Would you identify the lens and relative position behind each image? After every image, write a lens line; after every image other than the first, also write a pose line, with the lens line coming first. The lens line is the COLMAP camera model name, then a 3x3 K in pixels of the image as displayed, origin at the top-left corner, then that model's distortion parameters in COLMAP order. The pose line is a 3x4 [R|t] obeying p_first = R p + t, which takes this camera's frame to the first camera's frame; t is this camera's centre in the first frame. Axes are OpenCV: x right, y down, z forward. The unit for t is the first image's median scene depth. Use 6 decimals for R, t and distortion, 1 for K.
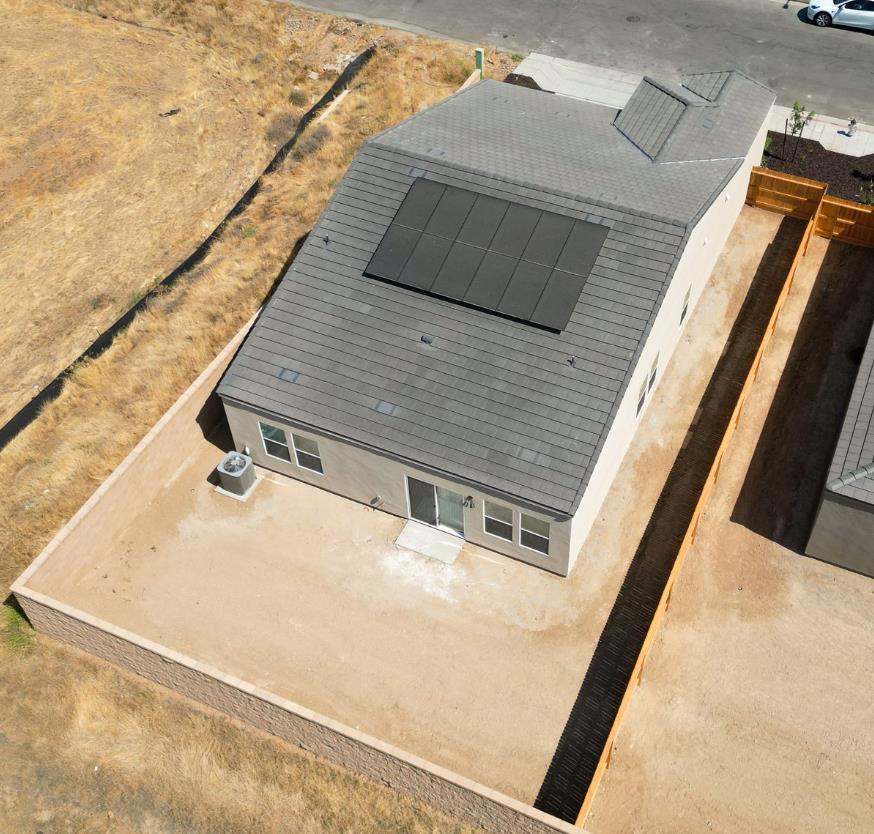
lens RADIAL K [[1024.5, 0, 471.6], [0, 1024.5, 383.1], [0, 0, 1]] dist [0.052553, 0.000000]
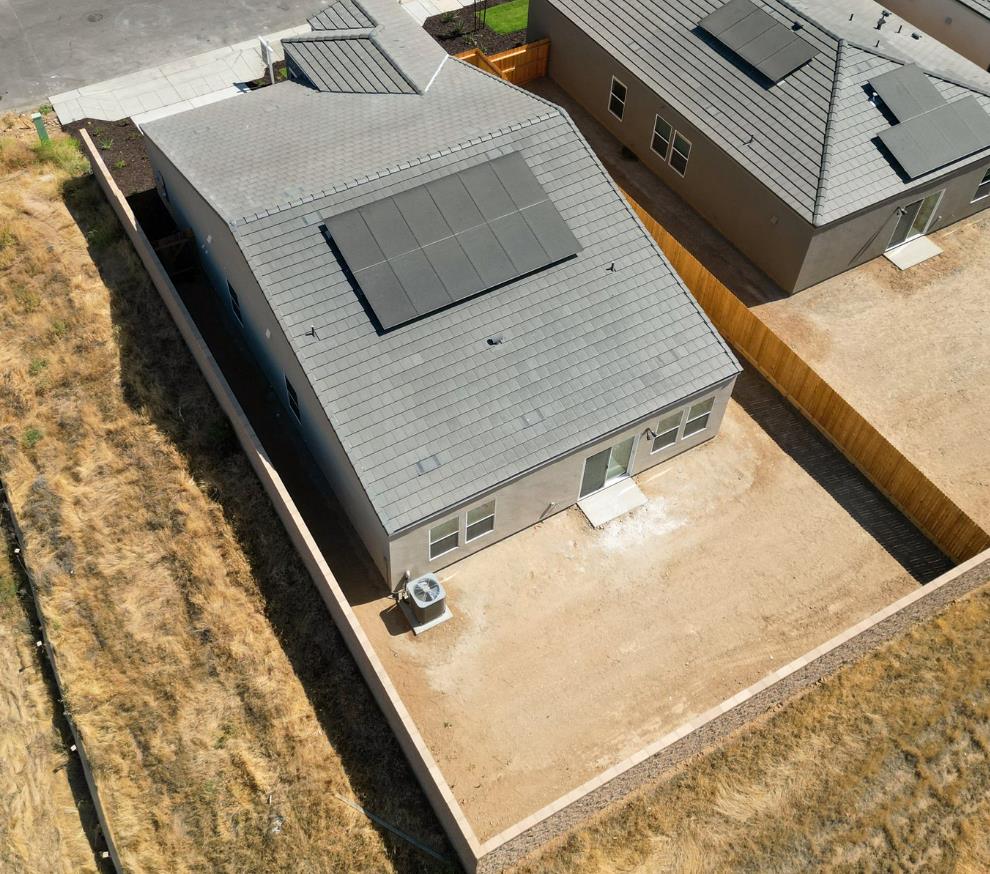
lens RADIAL K [[1066.0, 0, 397.9], [0, 1066.0, 368.9], [0, 0, 1]] dist [0.031485, 0.000000]
pose [[0.613011, -0.597678, 0.516719, -0.609989], [0.582934, 0.783608, 0.214817, -0.280328], [-0.533297, 0.169528, 0.828767, 0.239348]]
